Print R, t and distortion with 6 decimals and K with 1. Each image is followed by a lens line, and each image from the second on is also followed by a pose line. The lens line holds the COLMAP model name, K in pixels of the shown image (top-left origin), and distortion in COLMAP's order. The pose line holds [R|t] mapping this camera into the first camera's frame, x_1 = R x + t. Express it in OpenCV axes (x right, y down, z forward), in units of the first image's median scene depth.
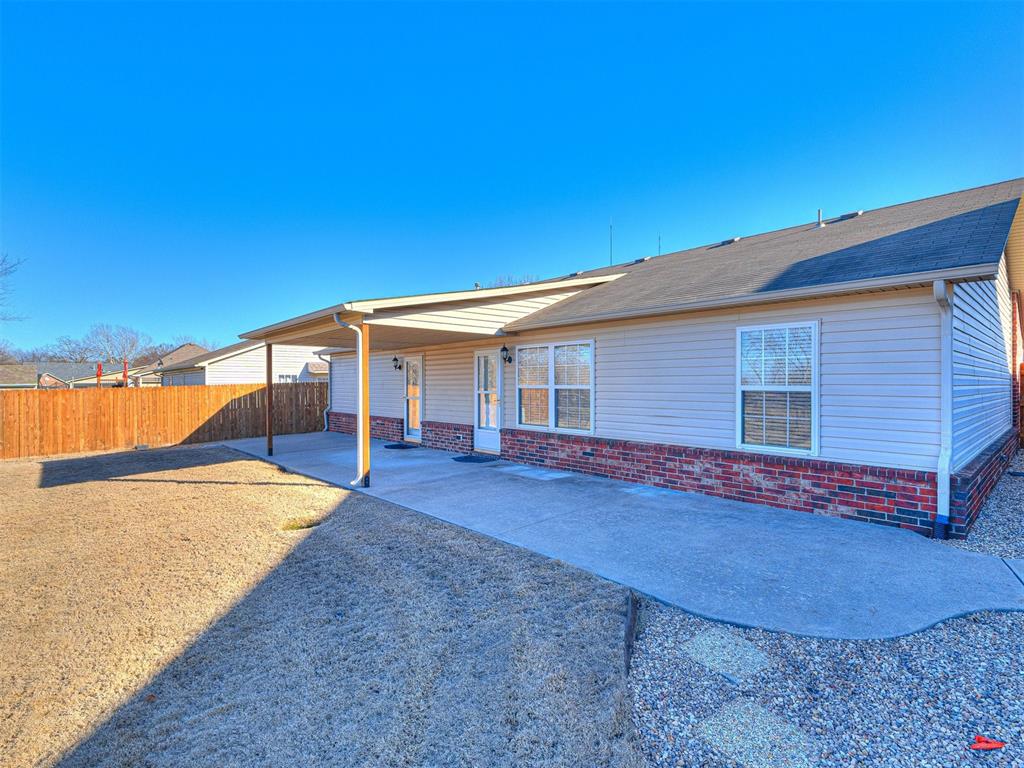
lens RADIAL K [[500.1, 0, 510.5], [0, 500.1, 382.0], [0, 0, 1]] dist [0.014803, -0.001436]
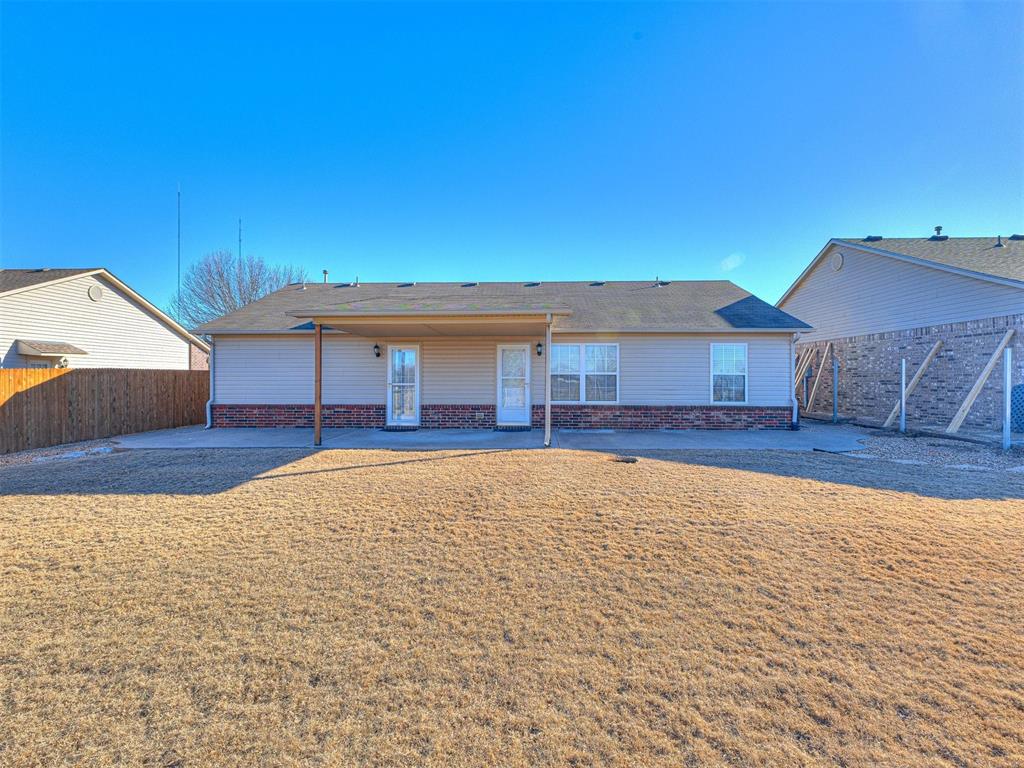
lens RADIAL K [[500.1, 0, 507.2], [0, 500.1, 382.9], [0, 0, 1]] dist [0.014803, -0.001436]
pose [[0.700153, -0.001589, 0.713991, -1.148043], [-0.005647, 0.999954, 0.007763, 0.027812], [-0.713970, -0.009467, 0.700112, 0.140023]]
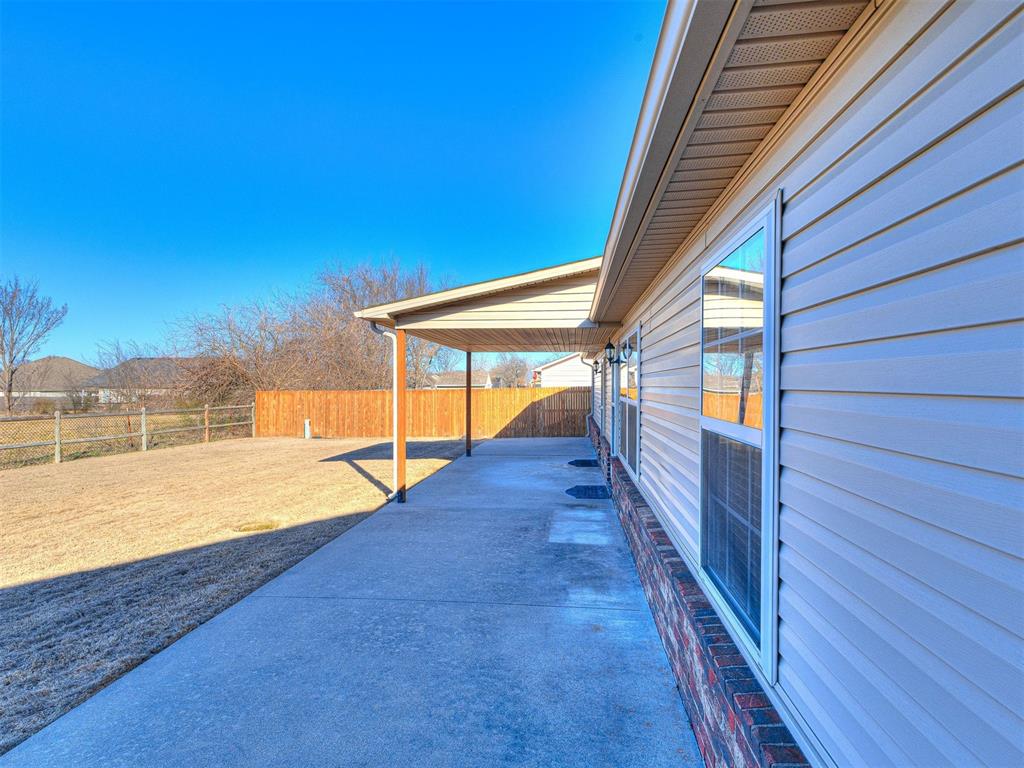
lens RADIAL K [[500.1, 0, 511.5], [0, 500.1, 383.7], [0, 0, 1]] dist [0.014803, -0.001436]
pose [[0.657534, 0.005617, -0.753404, 0.511239], [-0.003578, 0.999984, 0.004333, -0.016859], [0.753417, -0.000153, 0.657543, 0.494285]]
